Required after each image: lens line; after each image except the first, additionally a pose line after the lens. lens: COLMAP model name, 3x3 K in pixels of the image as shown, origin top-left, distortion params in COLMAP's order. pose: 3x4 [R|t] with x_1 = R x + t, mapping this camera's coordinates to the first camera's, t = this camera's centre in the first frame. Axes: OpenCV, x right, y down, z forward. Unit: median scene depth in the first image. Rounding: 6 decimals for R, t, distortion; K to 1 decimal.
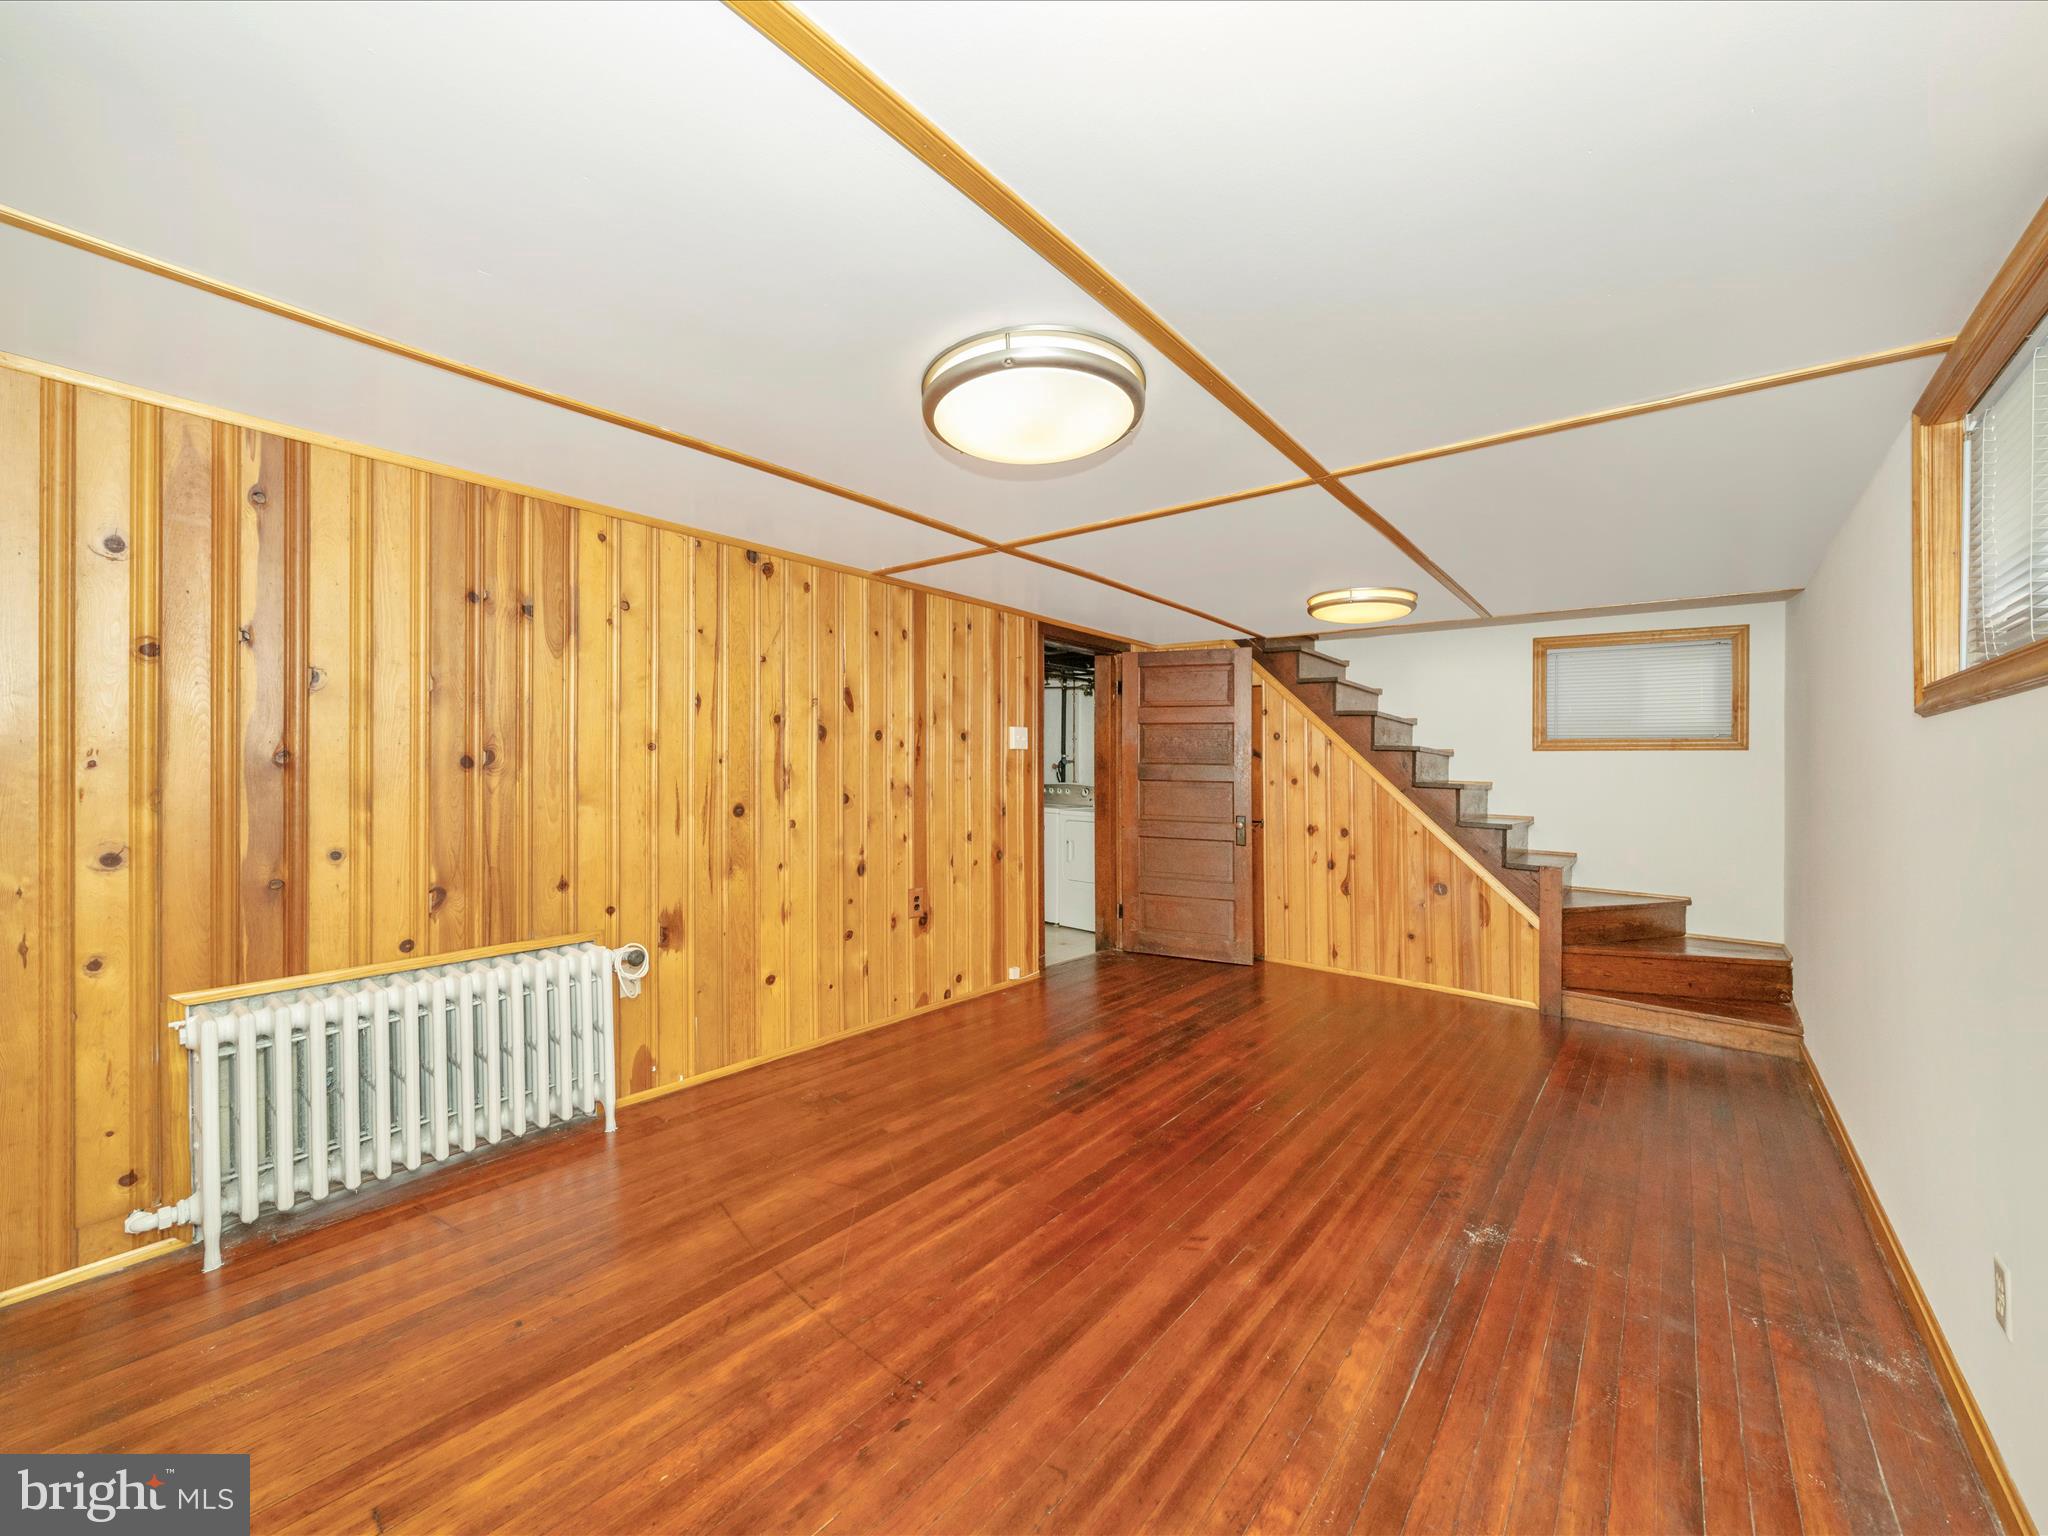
lens RADIAL K [[788.4, 0, 1021.8], [0, 788.4, 776.0], [0, 0, 1]] dist [-0.000849, 0.000008]
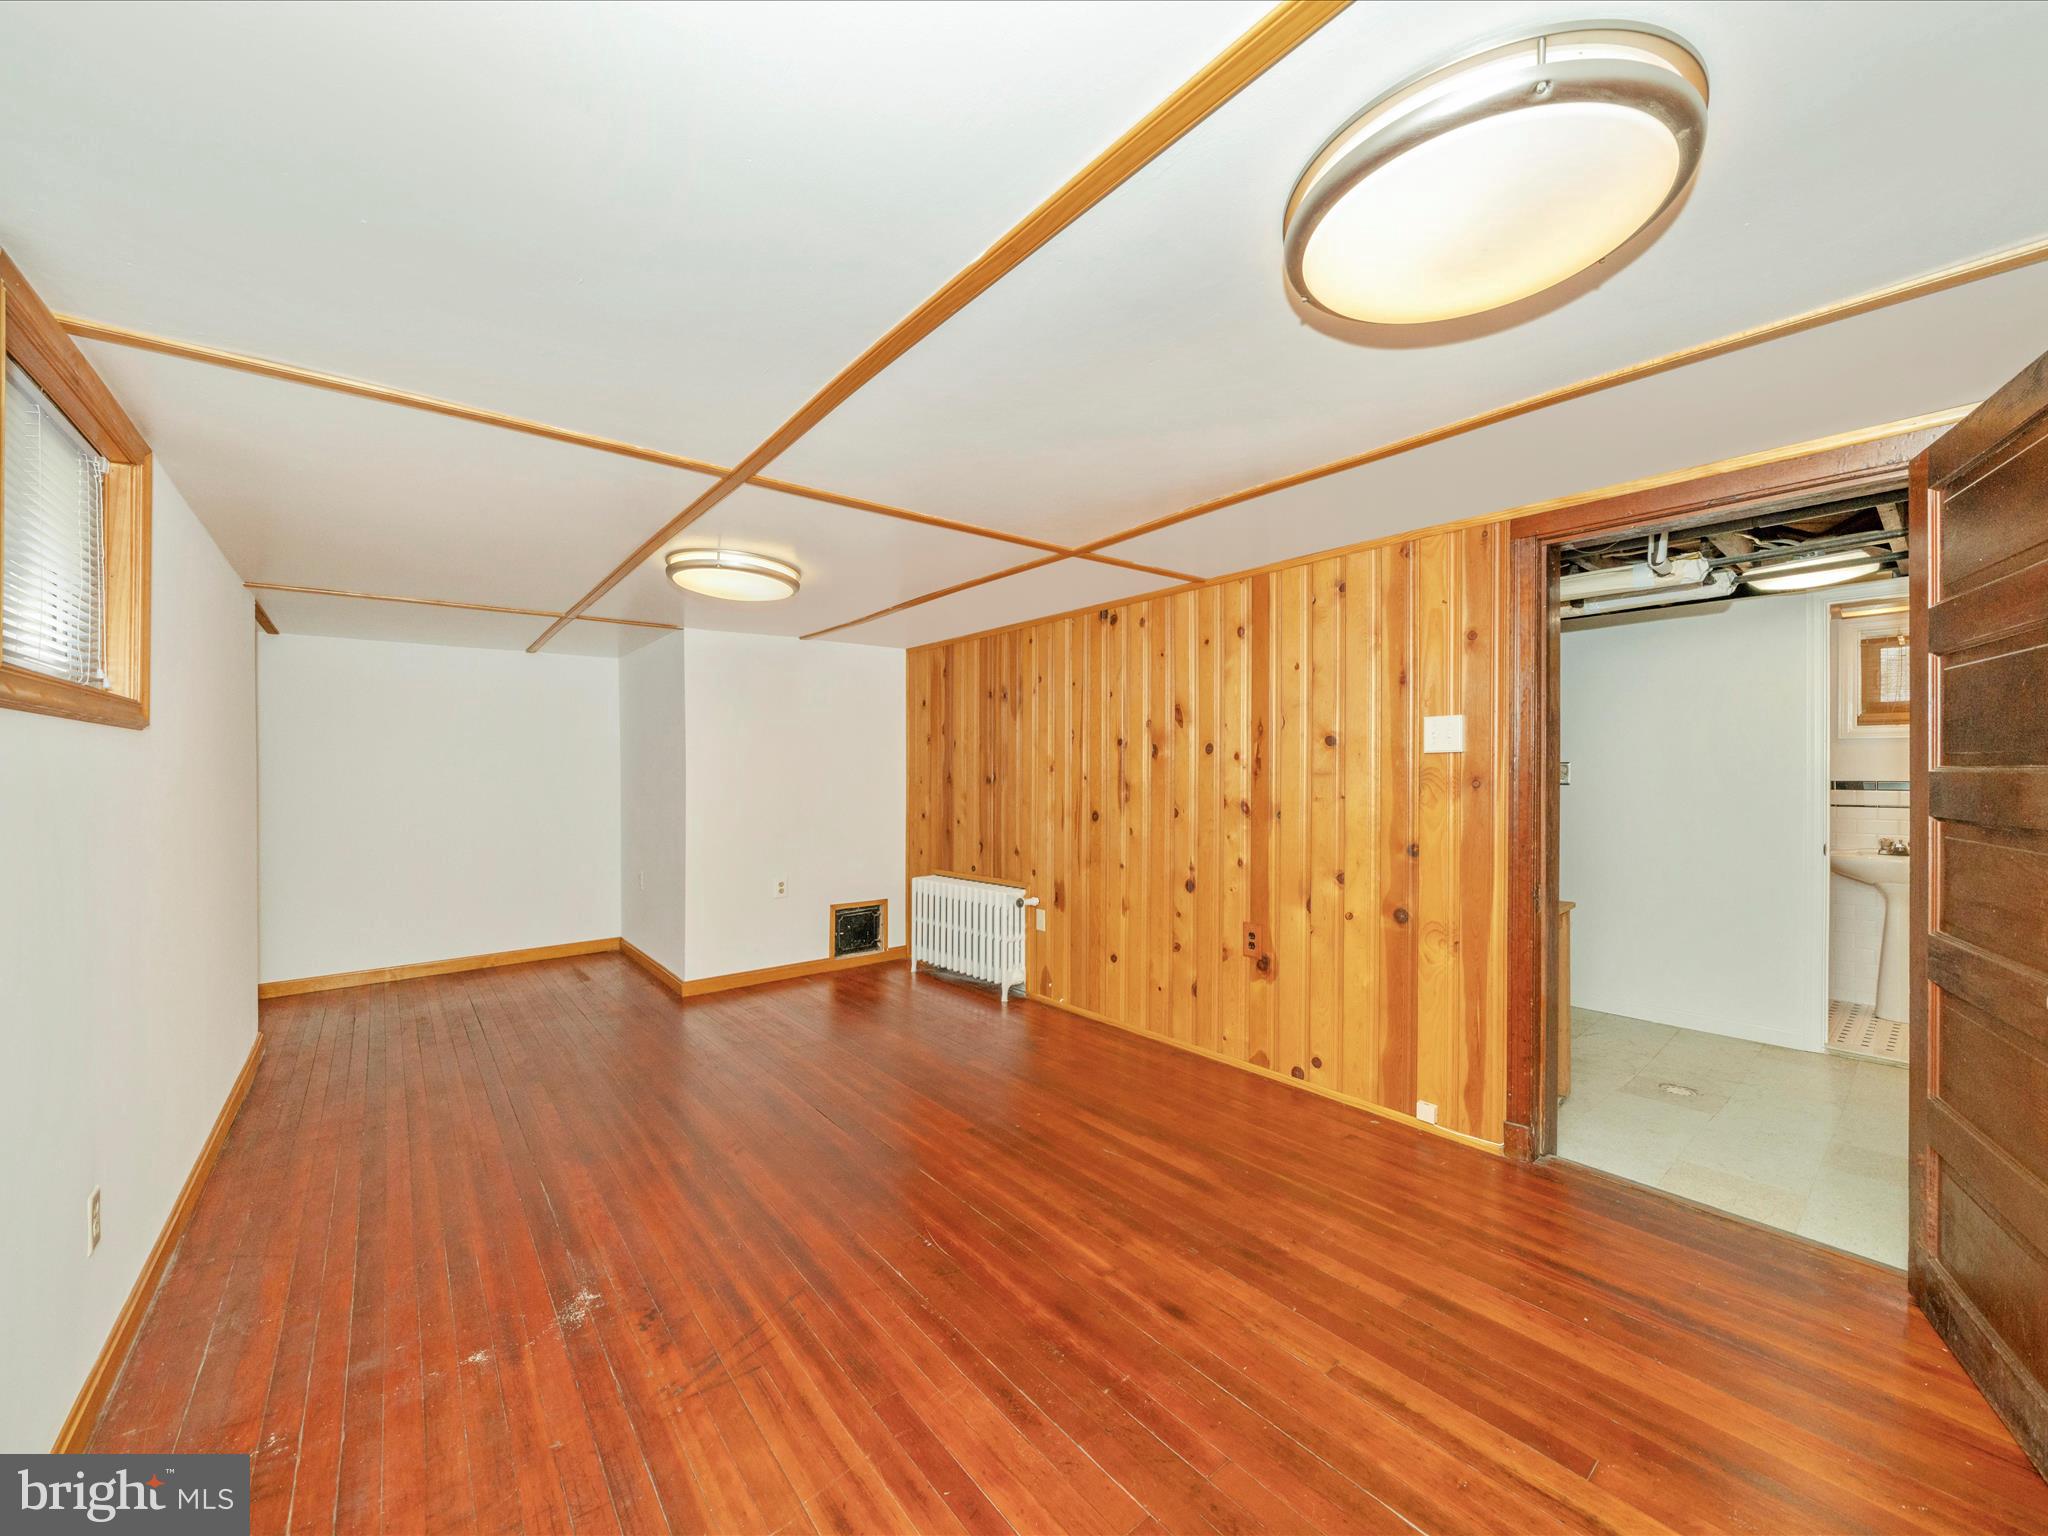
lens RADIAL K [[786.6, 0, 1026.8], [0, 786.6, 793.7], [0, 0, 1]] dist [-0.021839, -0.000016]
pose [[-0.190771, 0.007328, -0.981607, 0.885914], [-0.012973, 0.999866, 0.009985, -0.004492], [0.981549, 0.014639, -0.190650, 1.091188]]
